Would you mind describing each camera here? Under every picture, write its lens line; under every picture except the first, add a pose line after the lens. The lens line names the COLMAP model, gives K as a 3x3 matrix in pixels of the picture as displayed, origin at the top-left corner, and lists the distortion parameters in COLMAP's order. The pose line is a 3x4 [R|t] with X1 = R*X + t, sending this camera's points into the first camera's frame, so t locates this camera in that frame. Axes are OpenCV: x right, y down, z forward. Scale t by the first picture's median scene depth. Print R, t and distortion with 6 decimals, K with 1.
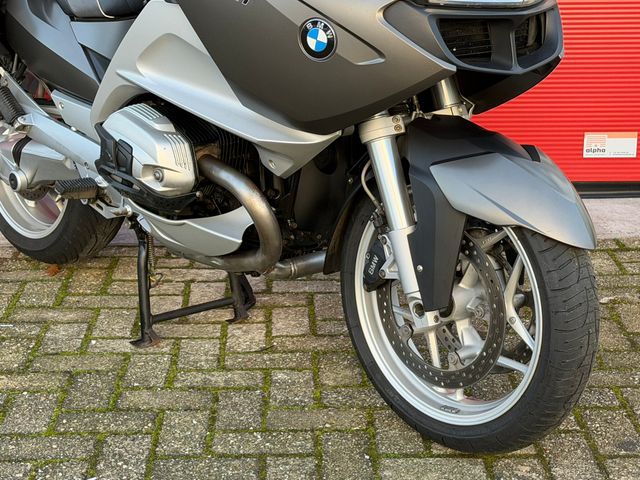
lens RADIAL K [[1348.5, 0, 325.7], [0, 1348.5, 232.5], [0, 0, 1]] dist [0.150336, 0.000000]
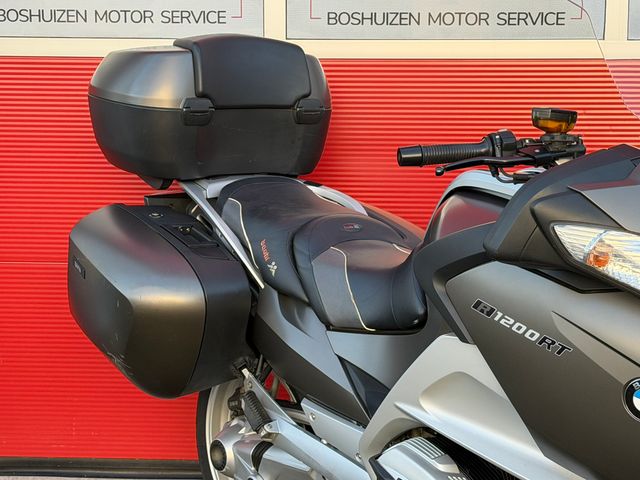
lens RADIAL K [[1348.5, 0, 309.8], [0, 1348.5, 252.5], [0, 0, 1]] dist [0.150336, 0.000000]
pose [[0.995228, 0.017706, -0.095957, -0.124606], [-0.029657, 0.991765, -0.124593, -0.103818], [0.092961, 0.126845, 0.987557, 0.052966]]
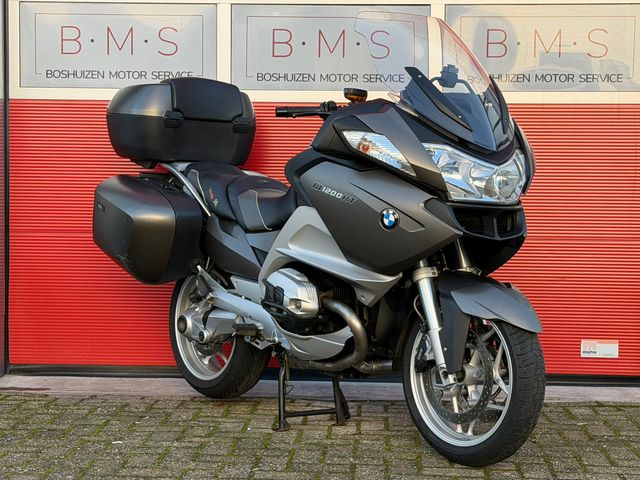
lens RADIAL K [[1348.5, 0, 320.7], [0, 1348.5, 249.5], [0, 0, 1]] dist [0.150336, 0.000000]
pose [[0.997132, 0.014658, -0.074254, 0.033154], [-0.032256, 0.969810, -0.241718, 0.301737], [0.068470, 0.243420, 0.967501, -0.686875]]
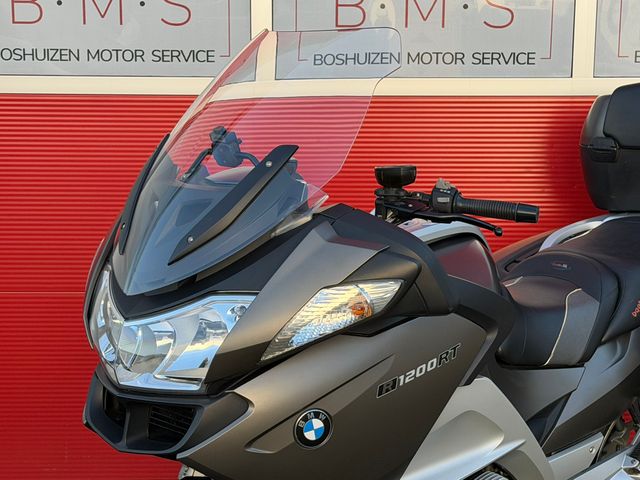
lens RADIAL K [[1348.5, 0, 317.6], [0, 1348.5, 249.1], [0, 0, 1]] dist [0.150336, 0.000000]
pose [[0.999724, 0.006487, -0.022590, -0.207238], [-0.009287, 0.991969, -0.126140, -0.127752], [0.021590, 0.126315, 0.991755, -0.027493]]
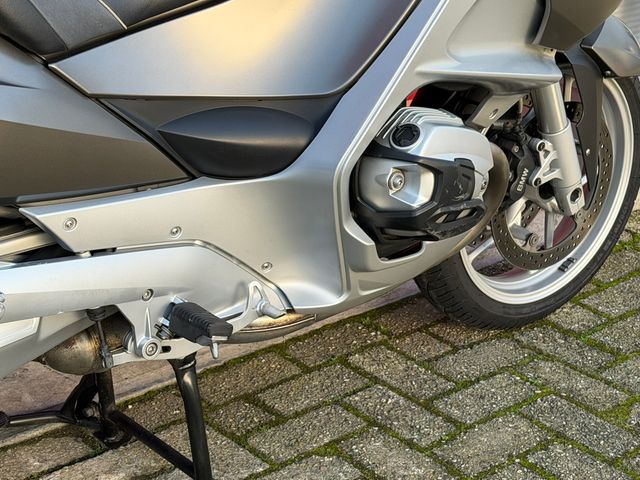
lens RADIAL K [[1348.5, 0, 317.5], [0, 1348.5, 242.3], [0, 0, 1]] dist [0.150336, 0.000000]
pose [[0.021967, -0.385952, 0.922257, -0.787015], [0.257774, 0.893476, 0.367767, -0.296183], [-0.965956, 0.229655, 0.119115, 0.985072]]
